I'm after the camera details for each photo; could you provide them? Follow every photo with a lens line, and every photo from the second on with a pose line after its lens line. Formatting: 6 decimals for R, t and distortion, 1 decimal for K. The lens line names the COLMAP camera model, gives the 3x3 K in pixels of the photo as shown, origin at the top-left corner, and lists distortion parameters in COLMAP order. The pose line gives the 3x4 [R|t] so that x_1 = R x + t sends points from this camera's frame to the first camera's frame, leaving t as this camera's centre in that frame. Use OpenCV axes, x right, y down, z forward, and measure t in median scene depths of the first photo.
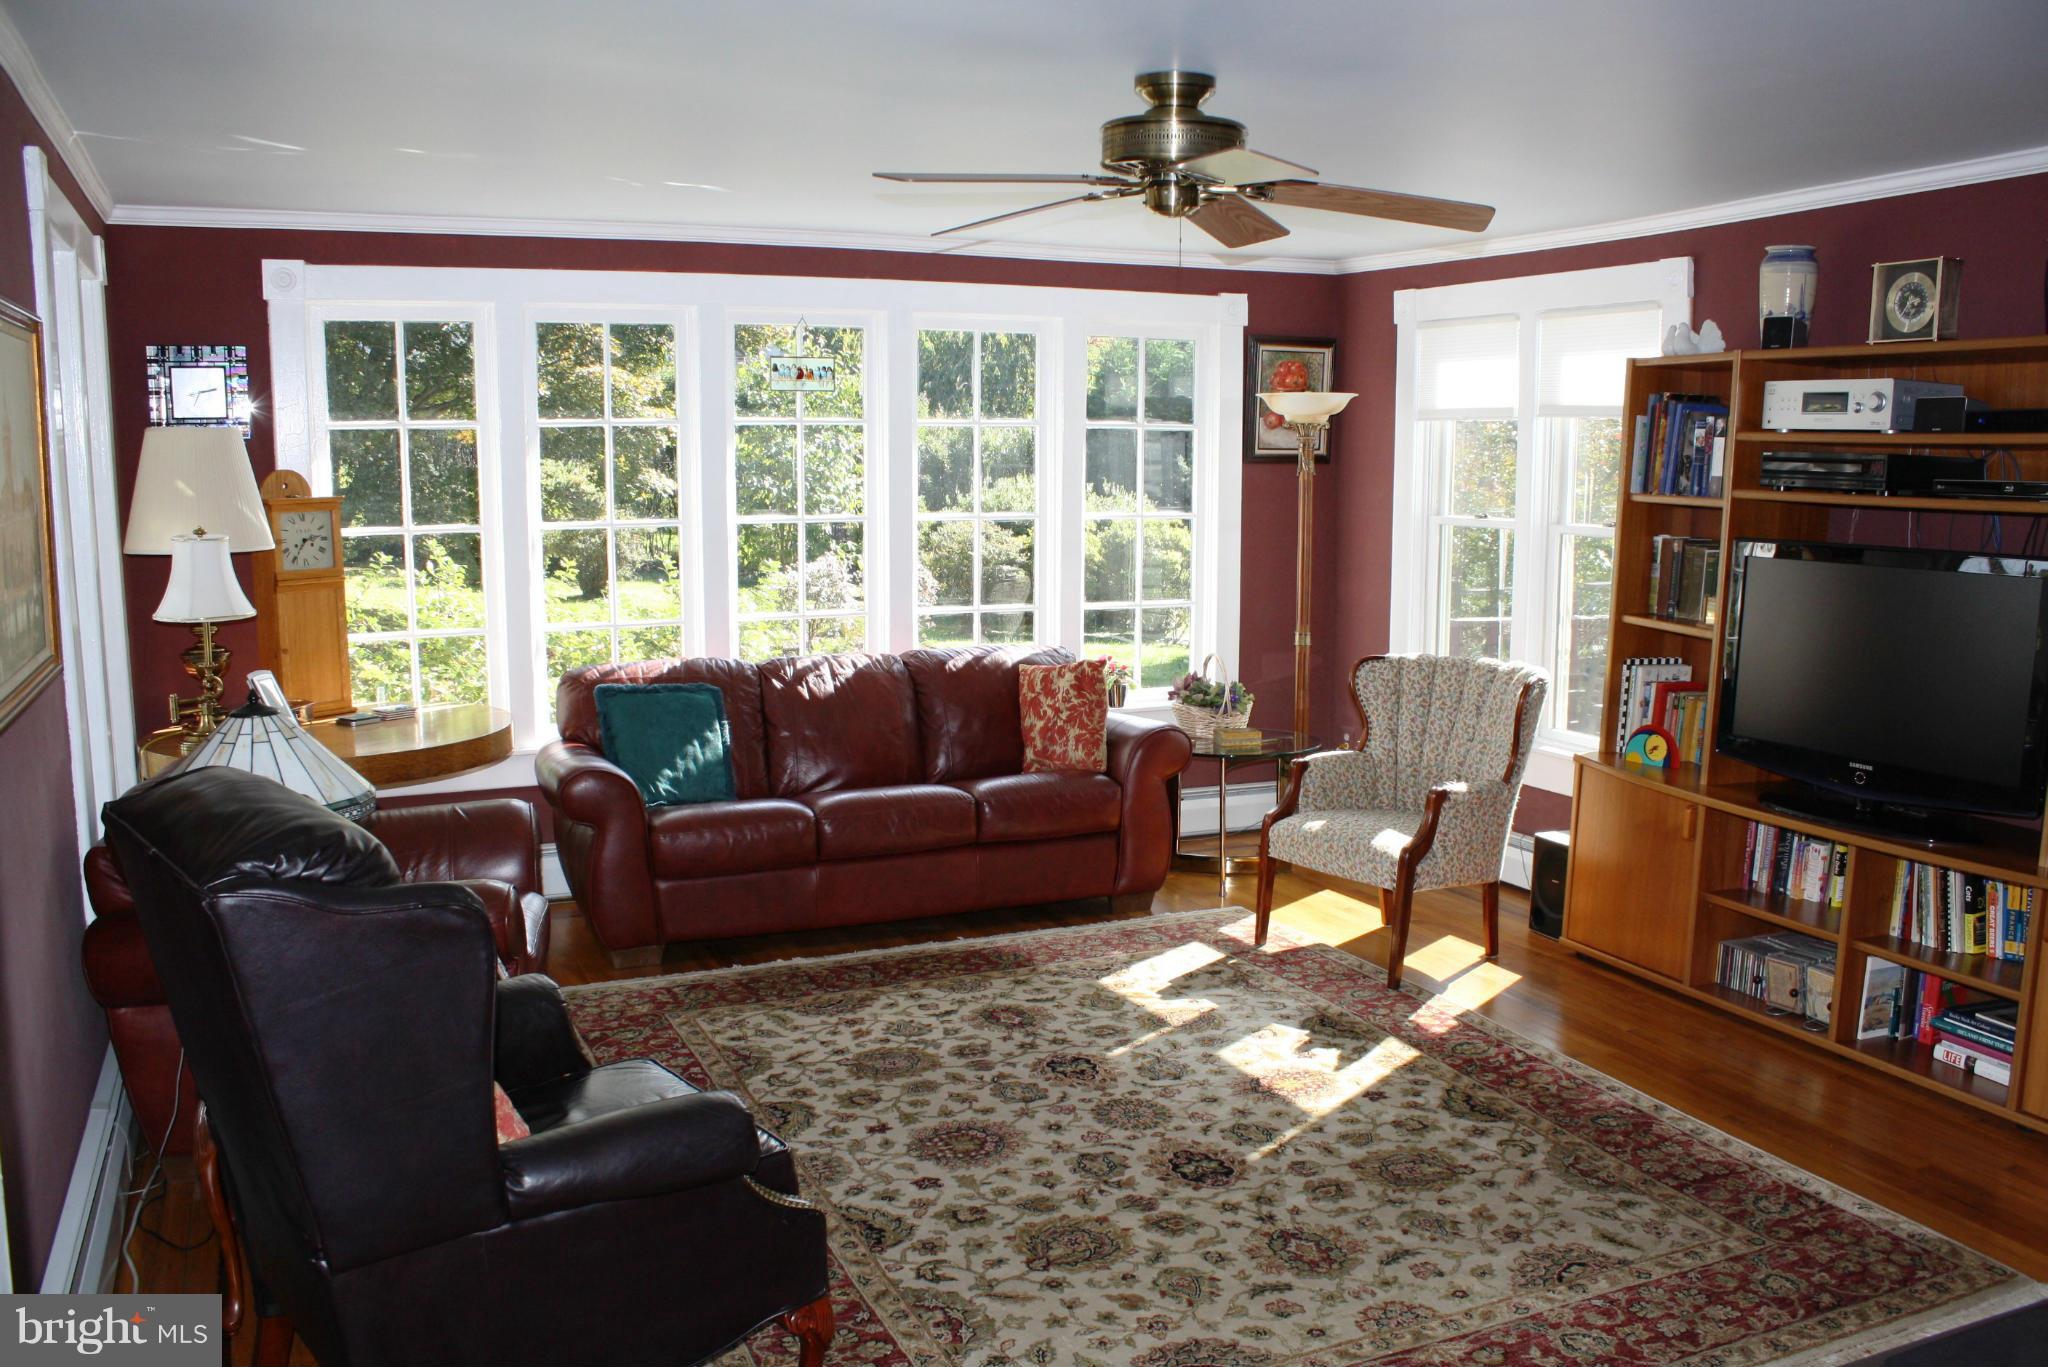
lens RADIAL K [[1725.0, 0, 1022.8], [0, 1725.0, 707.7], [0, 0, 1]] dist [-0.126521, 0.000766]
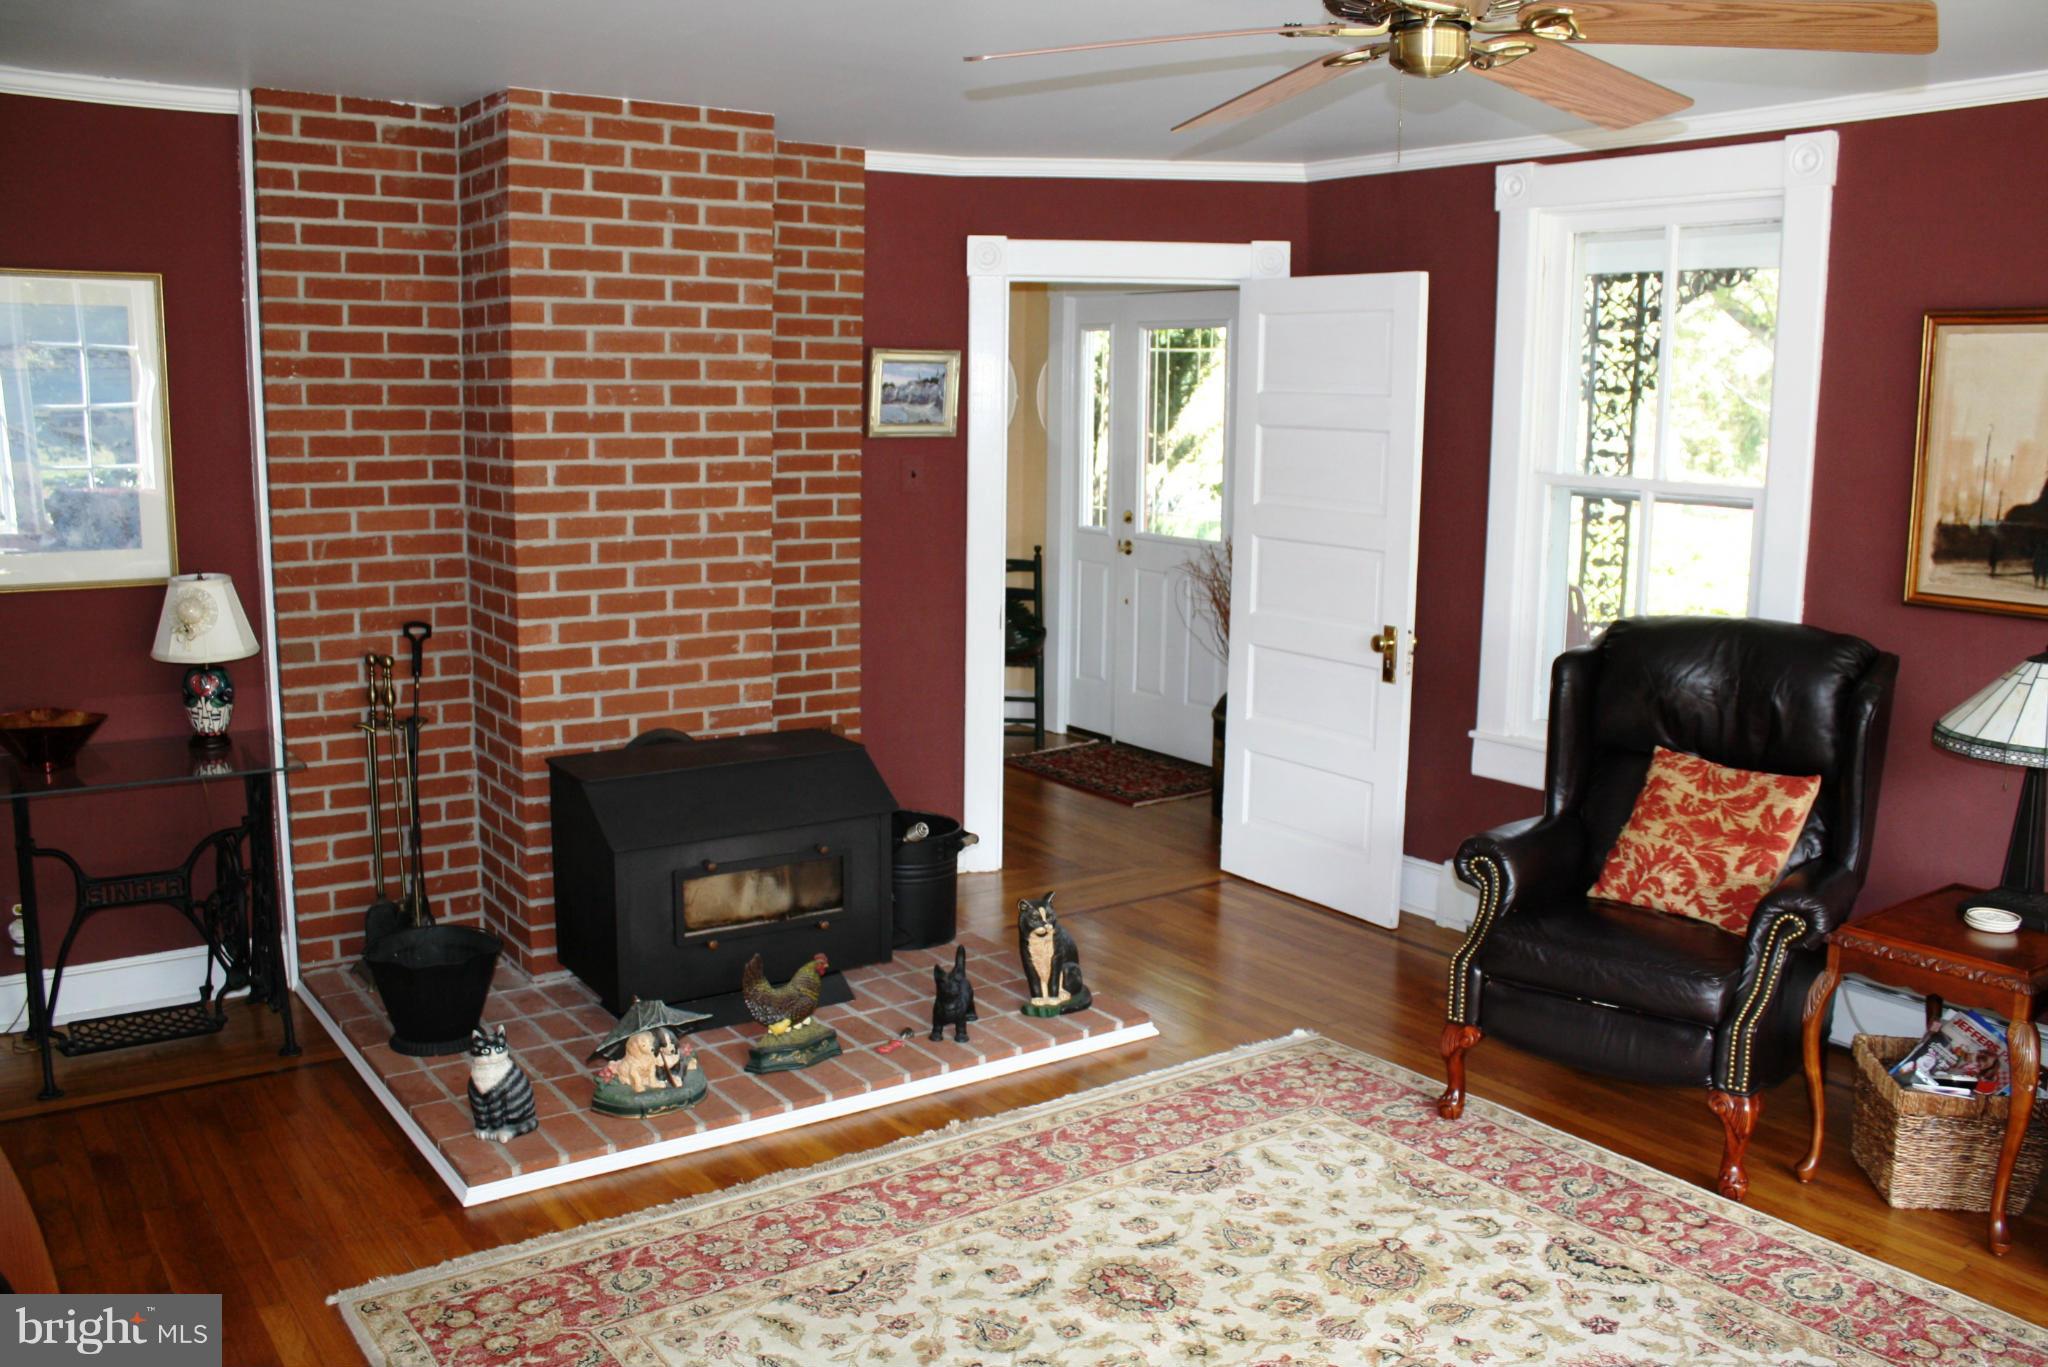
lens RADIAL K [[1714.4, 0, 1039.7], [0, 1714.4, 688.9], [0, 0, 1]] dist [-0.166220, 0.152070]
pose [[-0.978334, 0.018594, -0.206197, 0.311060], [-0.048119, 0.948263, 0.313819, -0.209383], [0.201364, 0.316941, -0.926823, 1.354483]]
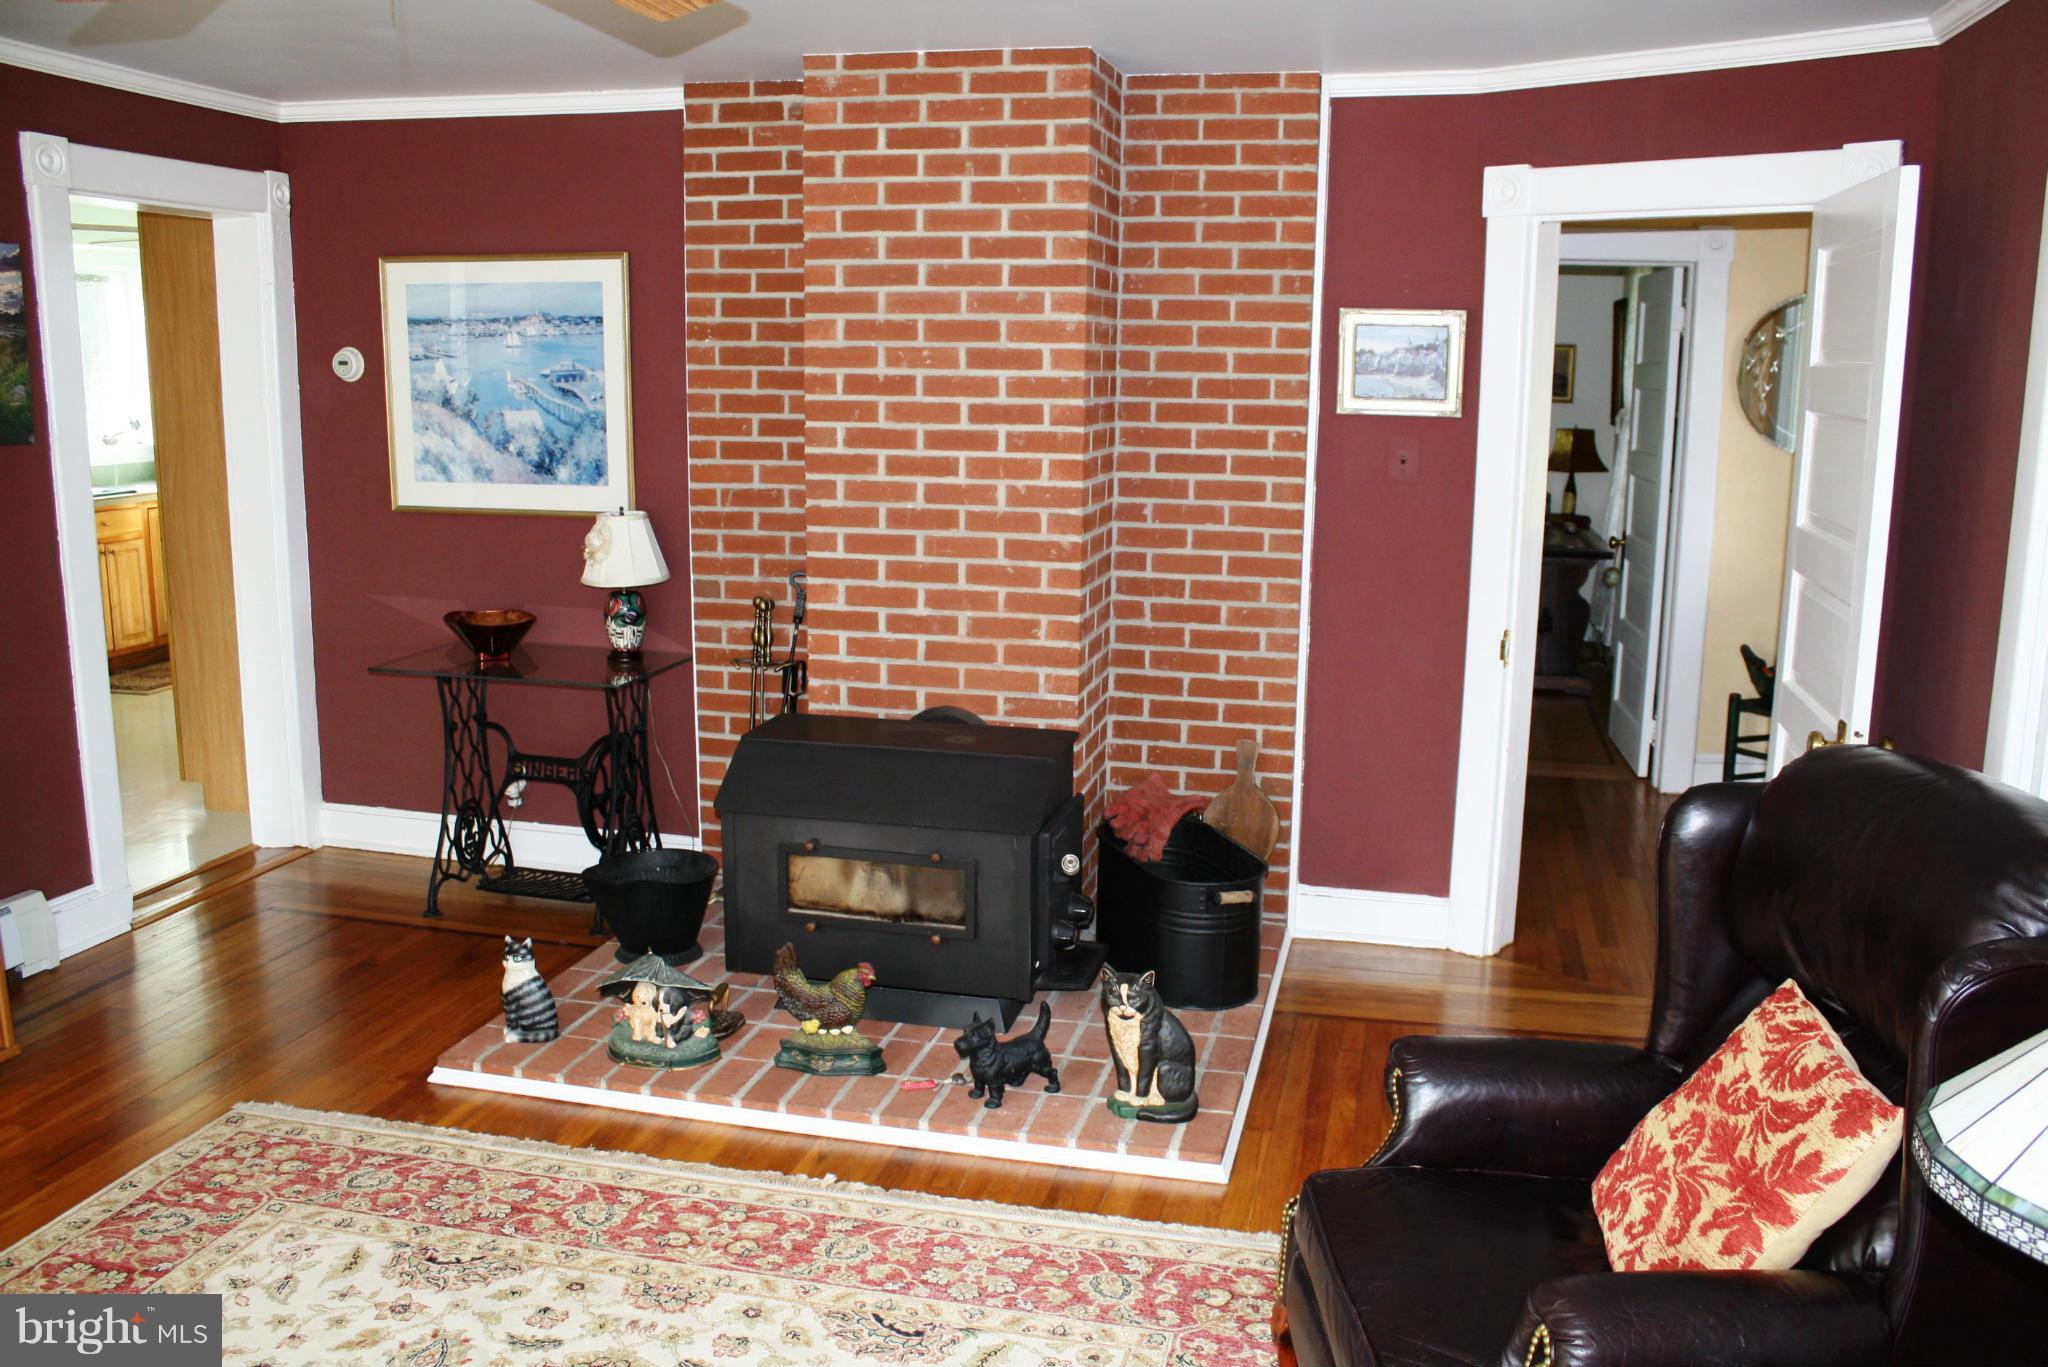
lens RADIAL K [[1714.4, 0, 1039.7], [0, 1714.4, 688.9], [0, 0, 1]] dist [-0.166220, 0.152070]
pose [[-0.802790, -0.126248, 0.582744, -0.319401], [0.075603, 0.947887, 0.309506, -0.164453], [-0.591450, 0.292525, -0.751409, 1.065204]]
